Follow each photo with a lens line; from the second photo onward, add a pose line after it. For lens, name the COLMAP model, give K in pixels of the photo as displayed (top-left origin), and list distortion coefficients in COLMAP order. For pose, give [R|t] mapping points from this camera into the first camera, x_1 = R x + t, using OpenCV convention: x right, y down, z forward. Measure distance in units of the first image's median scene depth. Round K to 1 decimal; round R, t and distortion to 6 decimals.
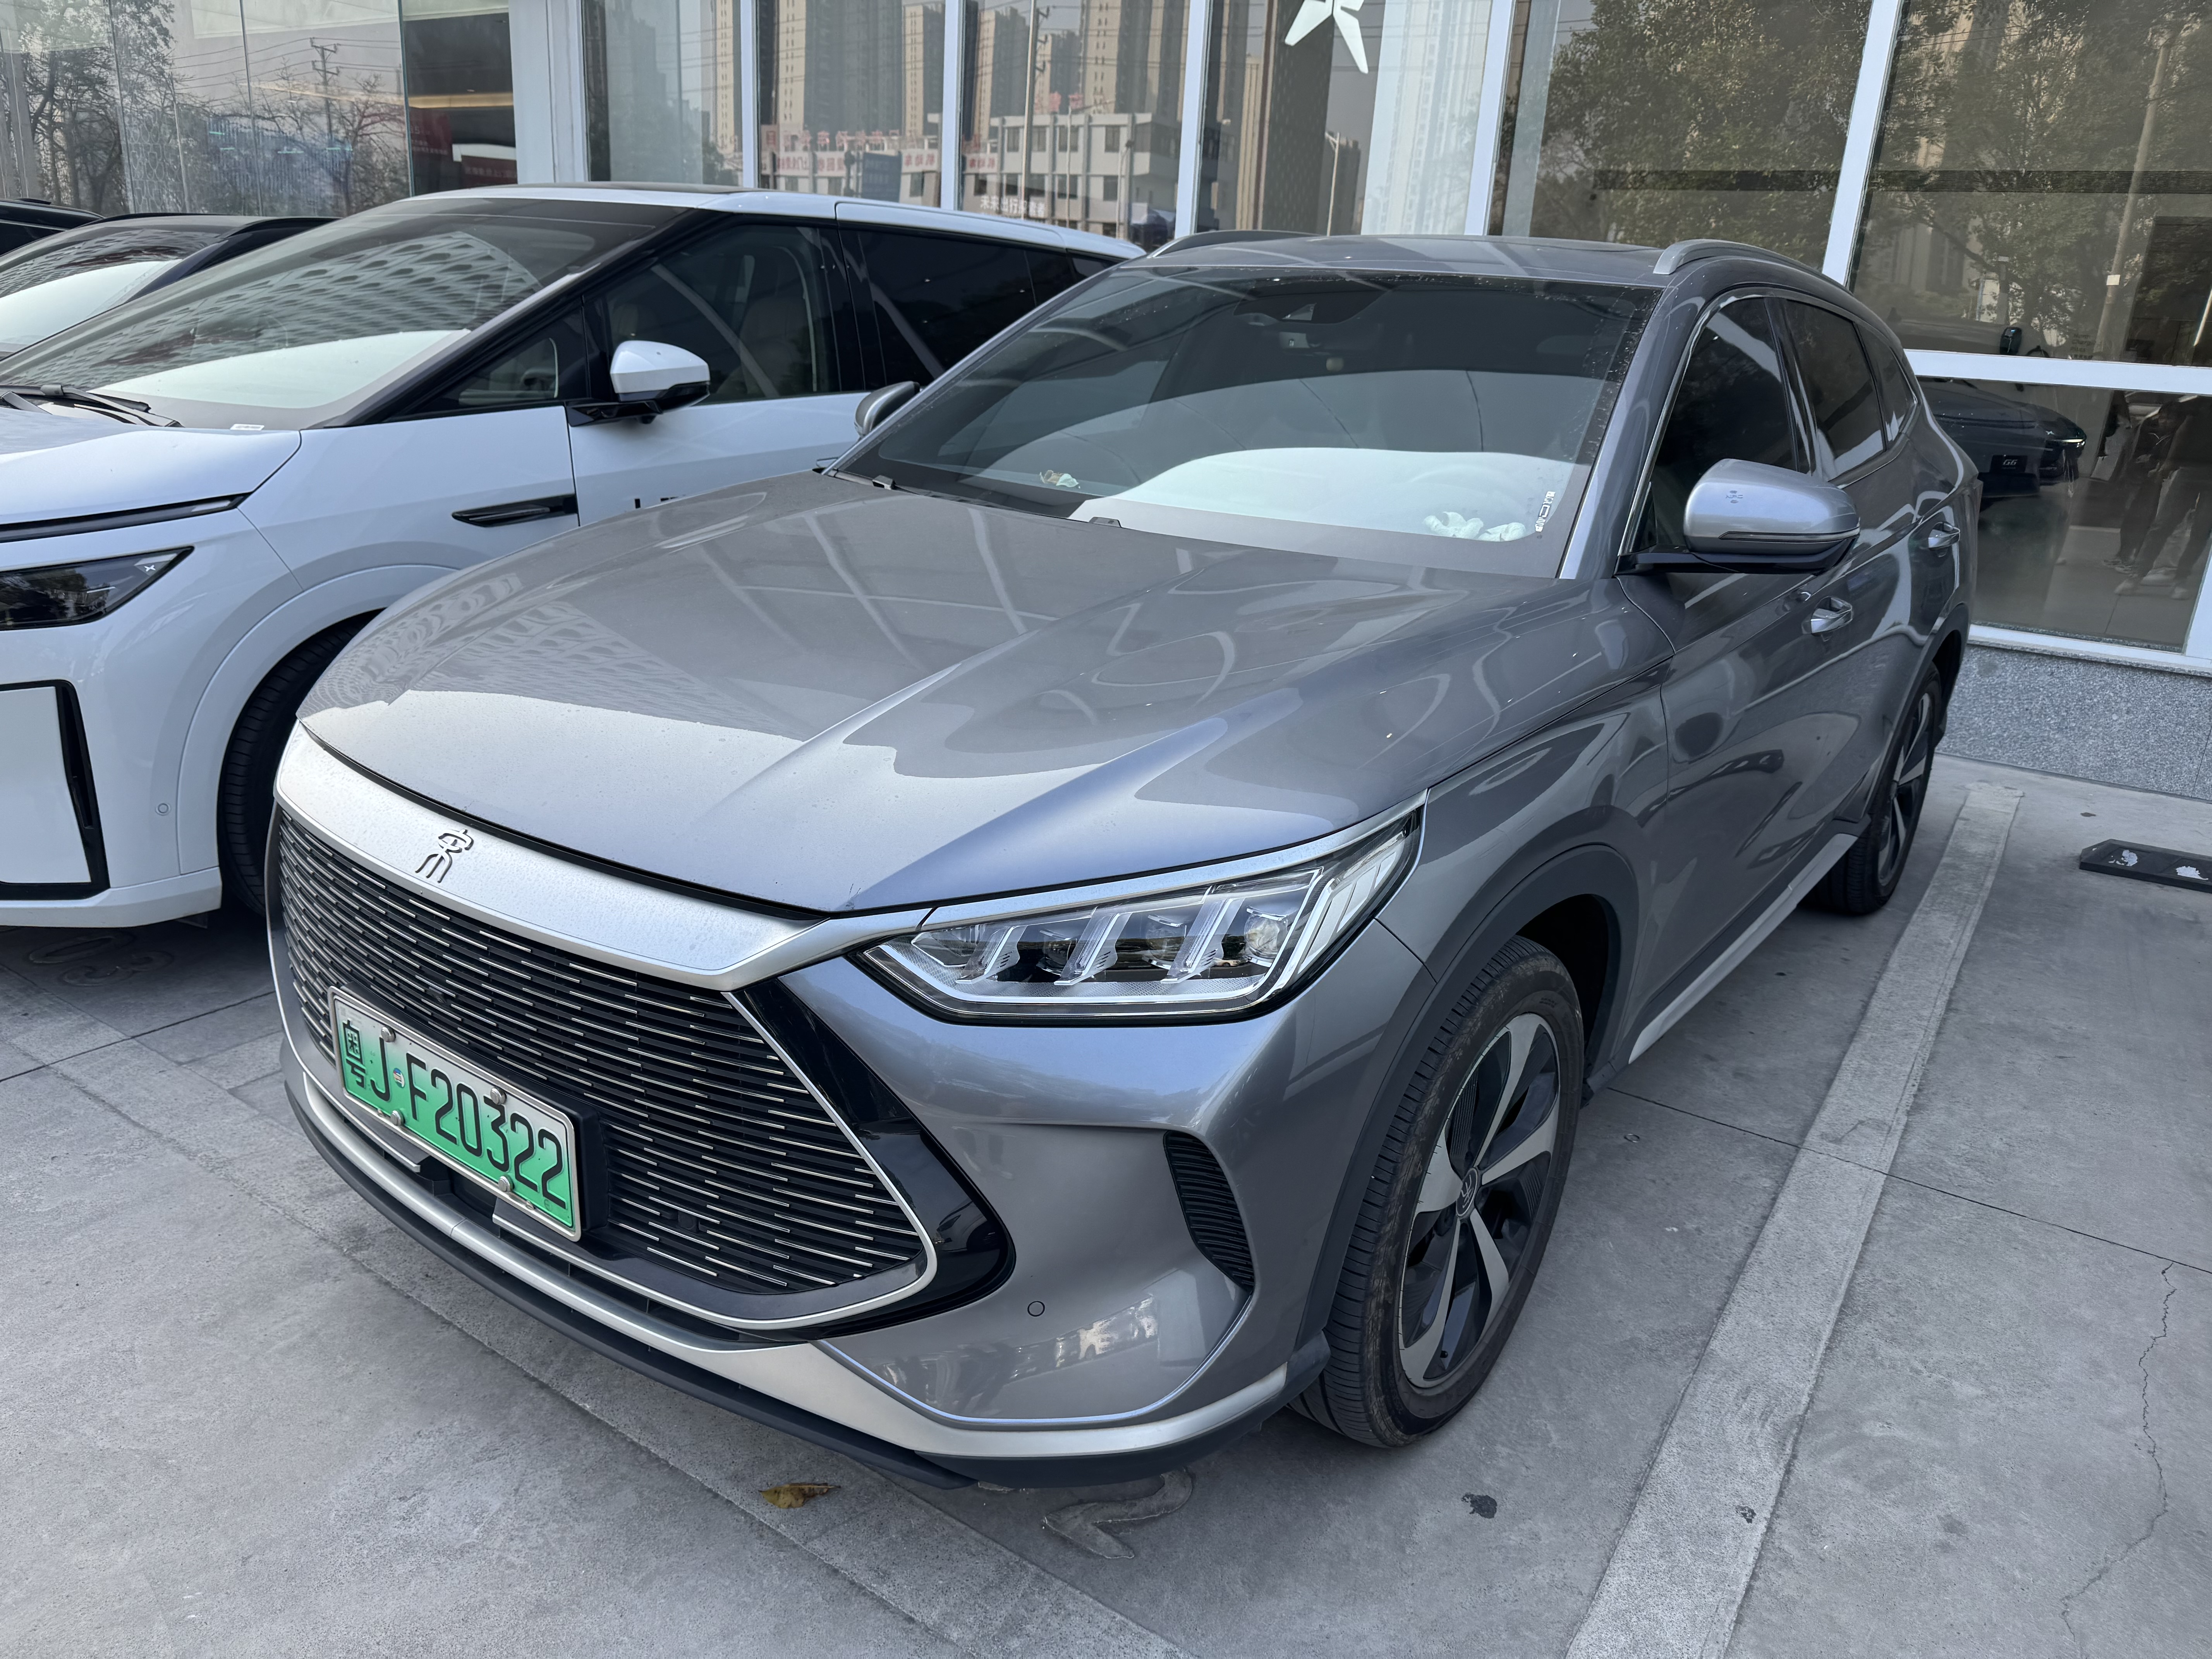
lens RADIAL K [[1539.4, 0, 1098.6], [0, 1539.4, 818.7], [0, 0, 1]] dist [0.133602, -0.196354]
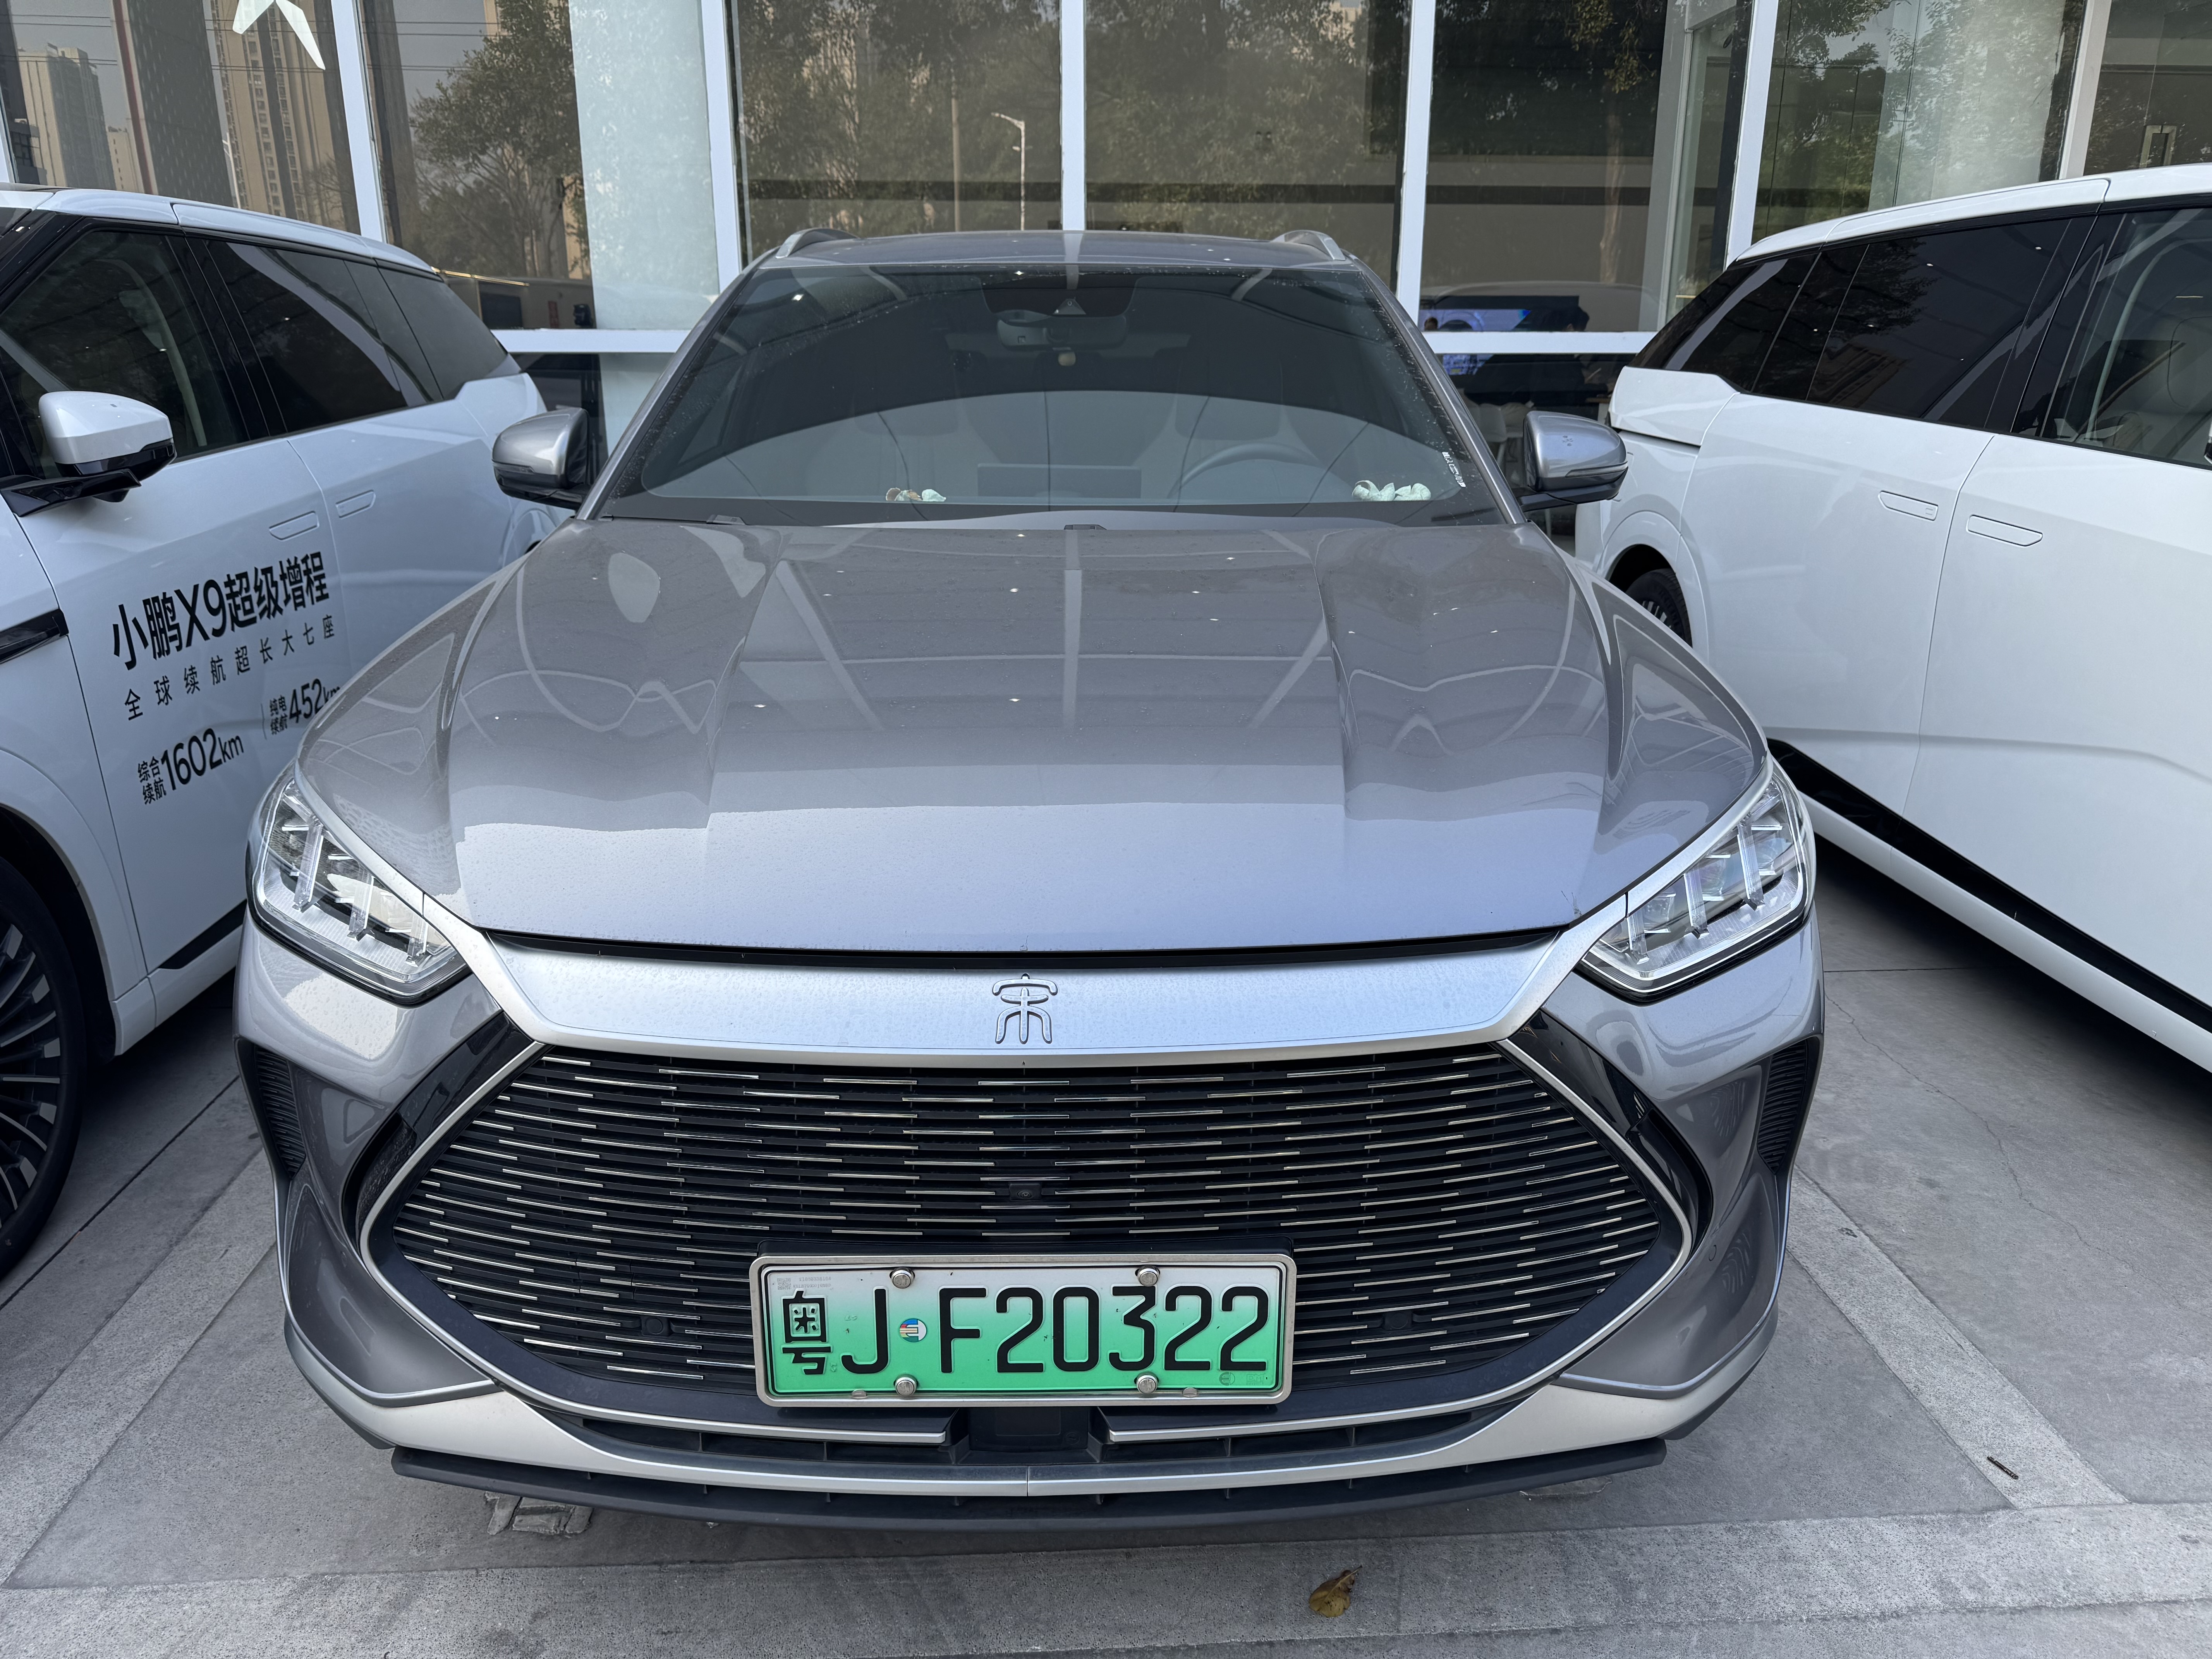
lens RADIAL K [[1539.4, 0, 1098.6], [0, 1539.4, 818.7], [0, 0, 1]] dist [0.133602, -0.196354]
pose [[0.787390, -0.225842, 0.573596, -0.754844], [0.229471, 0.970986, 0.067306, -0.107054], [-0.572154, 0.078628, 0.816368, 0.308850]]
